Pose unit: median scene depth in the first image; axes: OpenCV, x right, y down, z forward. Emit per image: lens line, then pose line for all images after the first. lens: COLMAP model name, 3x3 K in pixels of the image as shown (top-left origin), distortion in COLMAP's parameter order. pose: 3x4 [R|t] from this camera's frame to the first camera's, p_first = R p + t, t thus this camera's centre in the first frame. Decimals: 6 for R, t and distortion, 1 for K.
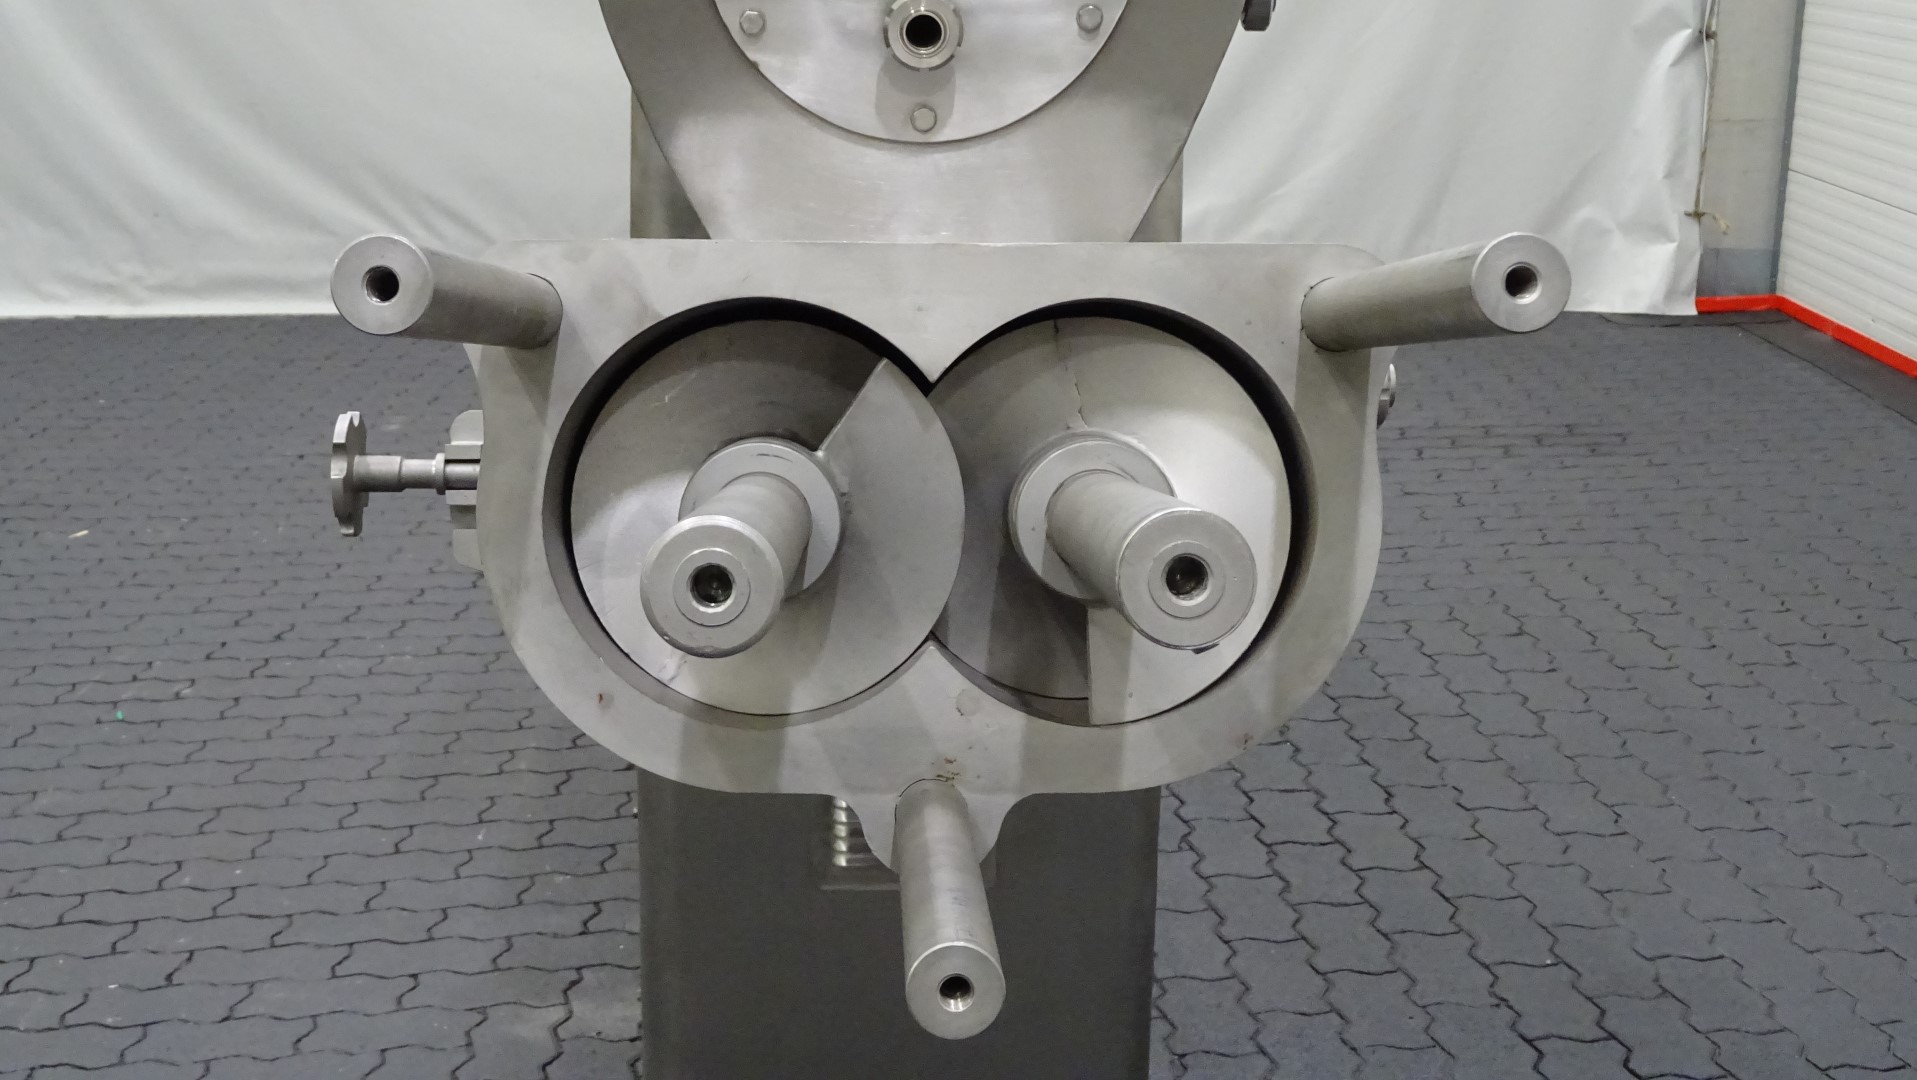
lens RADIAL K [[2399.7, 0, 965.6], [0, 2399.7, 565.5], [0, 0, 1]] dist [-0.001417, -0.022594]
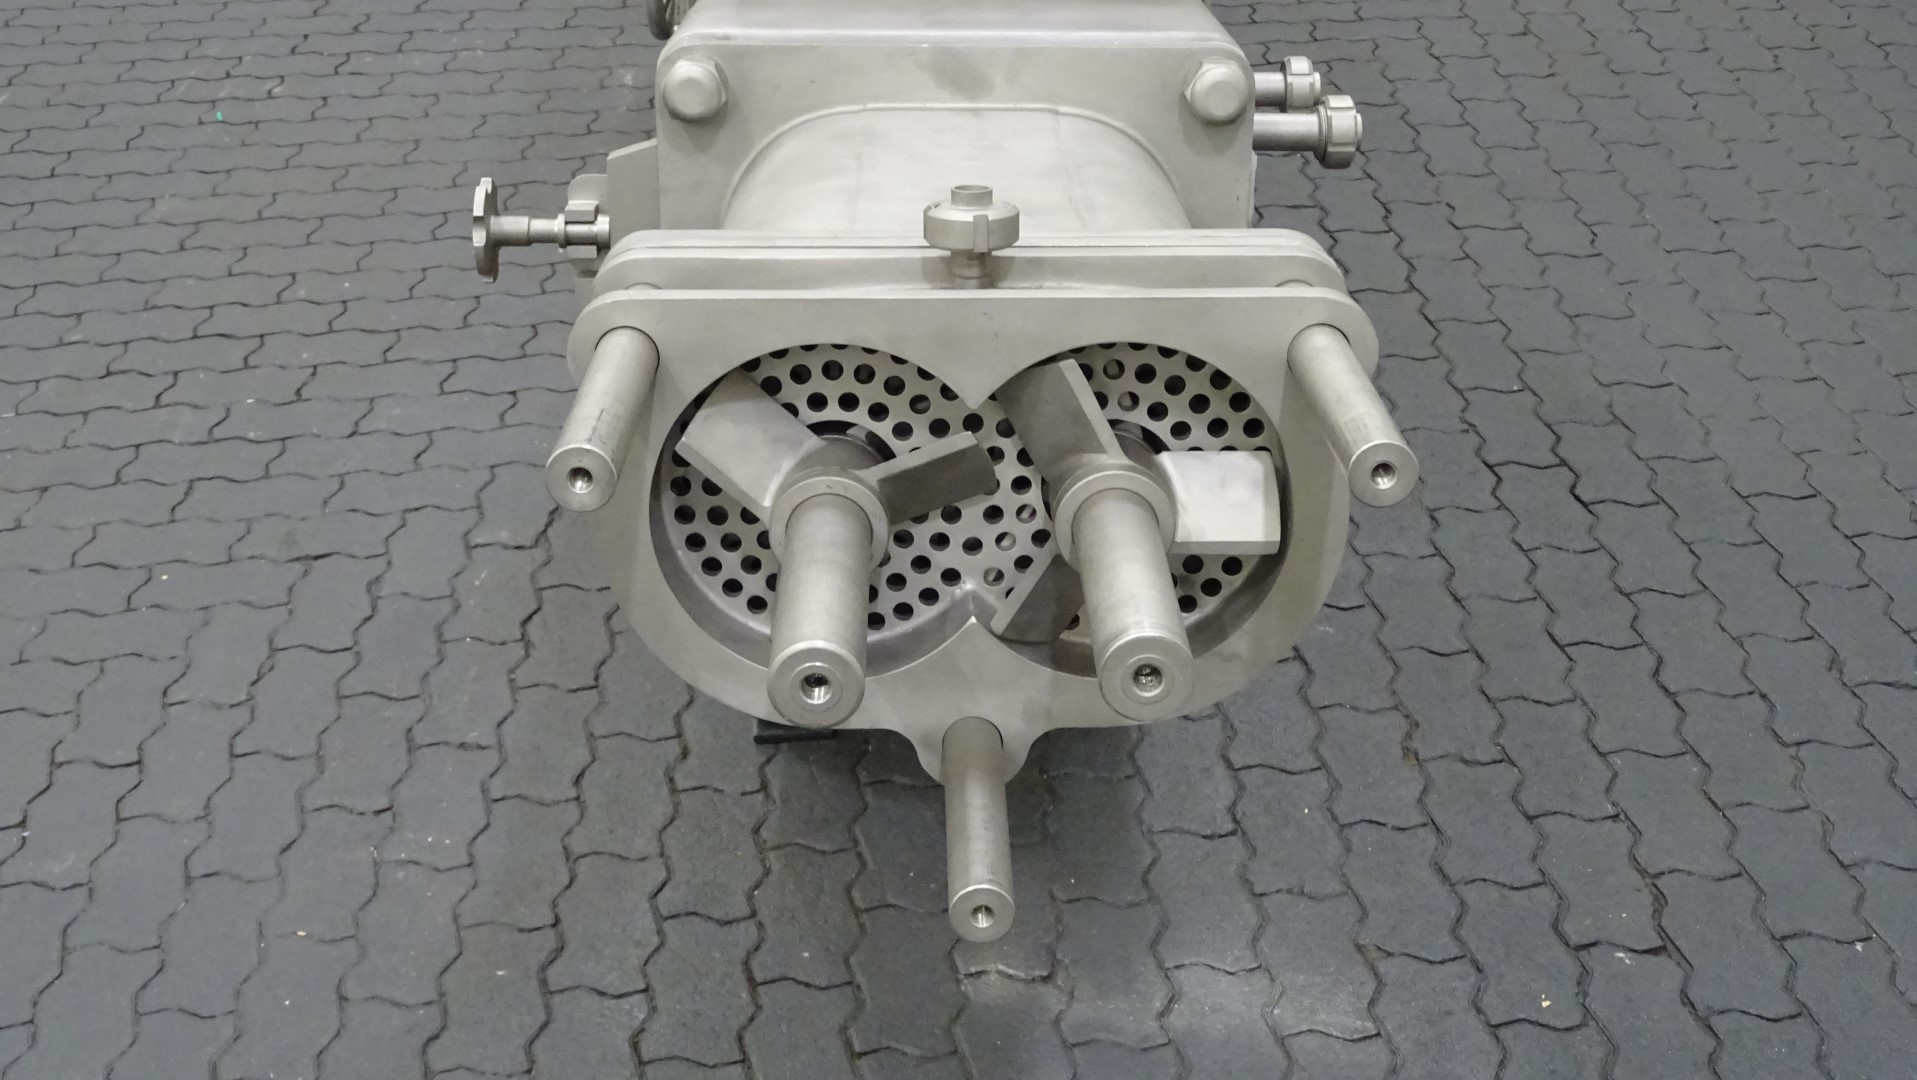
lens RADIAL K [[2324.8, 0, 965.4], [0, 2324.8, 538.2], [0, 0, 1]] dist [-0.018676, 0.006955]
pose [[0.999870, 0.005599, -0.015090, 0.001083], [-0.000678, 0.951364, 0.308069, -0.091047], [0.016081, -0.308019, 0.951244, -0.056499]]
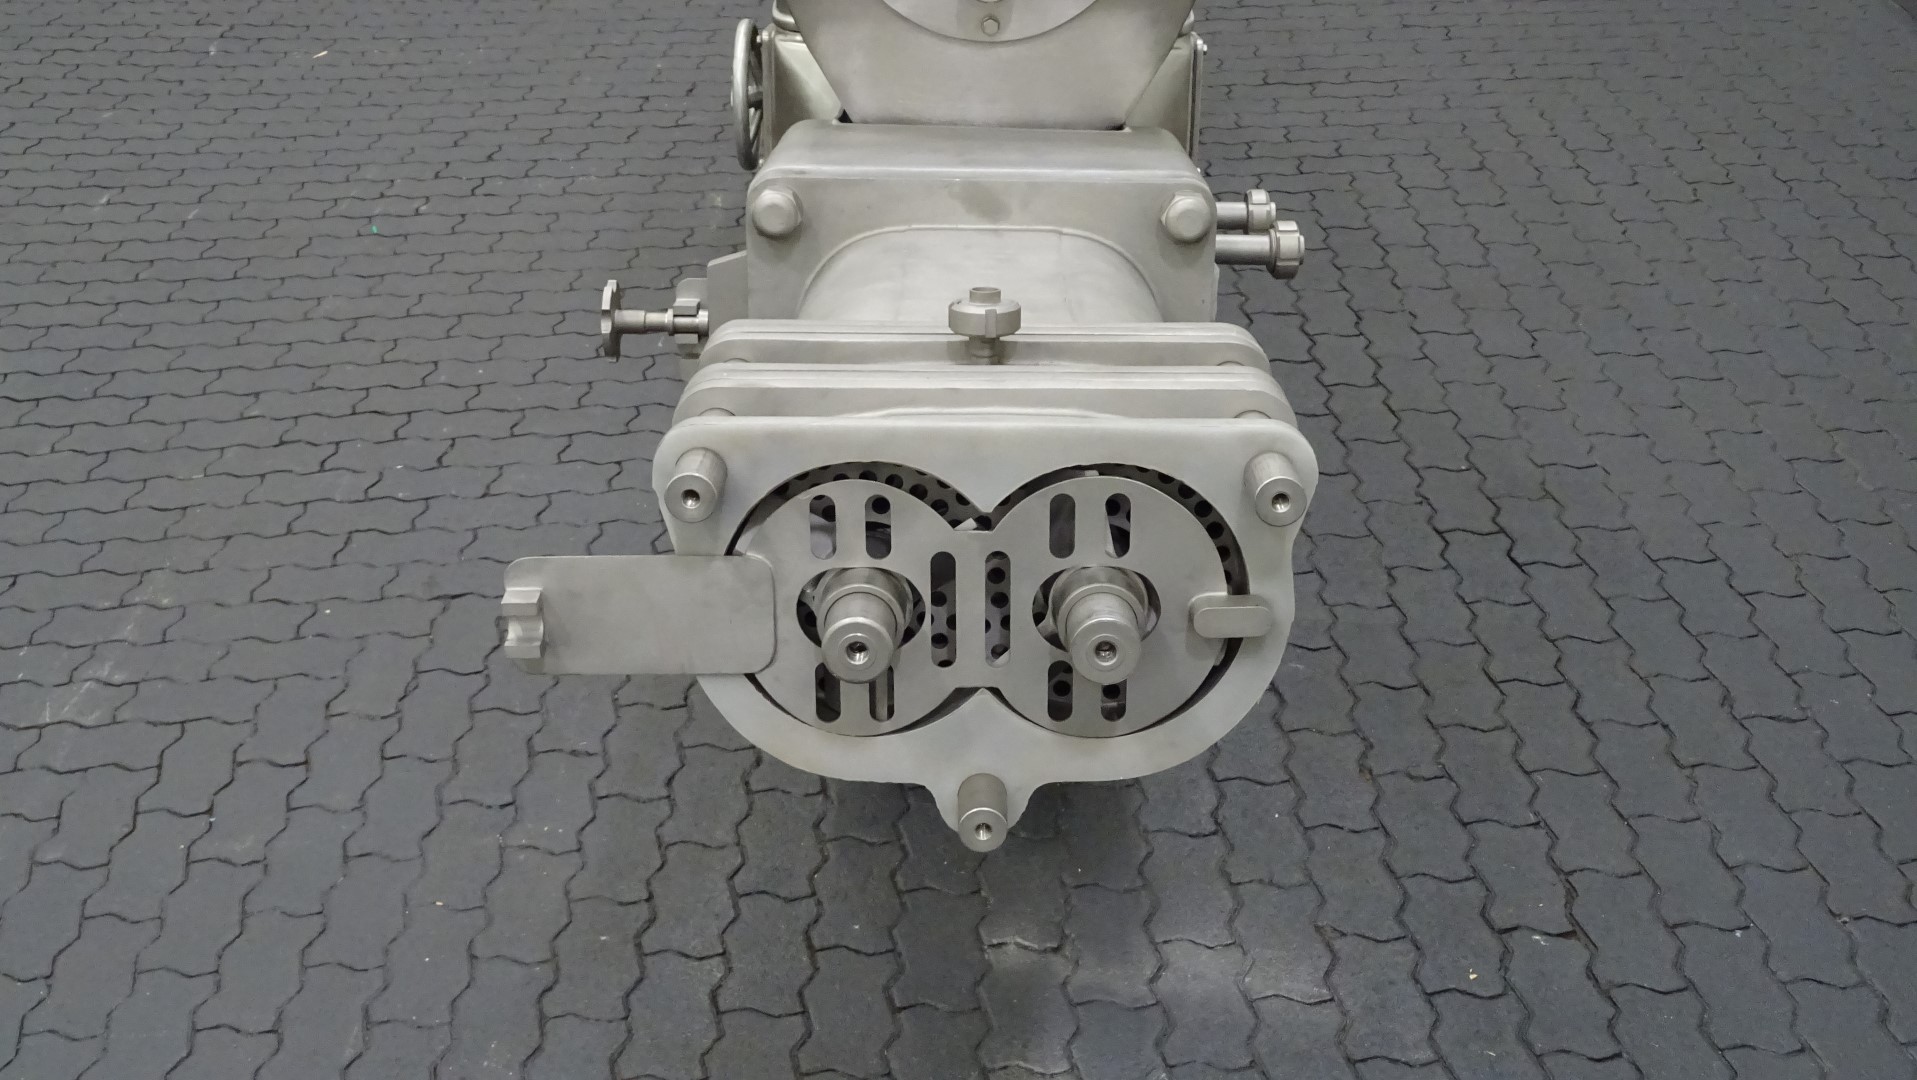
lens RADIAL K [[2066.7, 0, 962.3], [0, 2066.7, 535.6], [0, 0, 1]] dist [-0.019382, 0.016646]
pose [[0.999158, 0.016734, -0.037465, 0.007241], [-0.005807, 0.961543, 0.274594, -0.098251], [0.040619, -0.274145, 0.960830, -0.109516]]
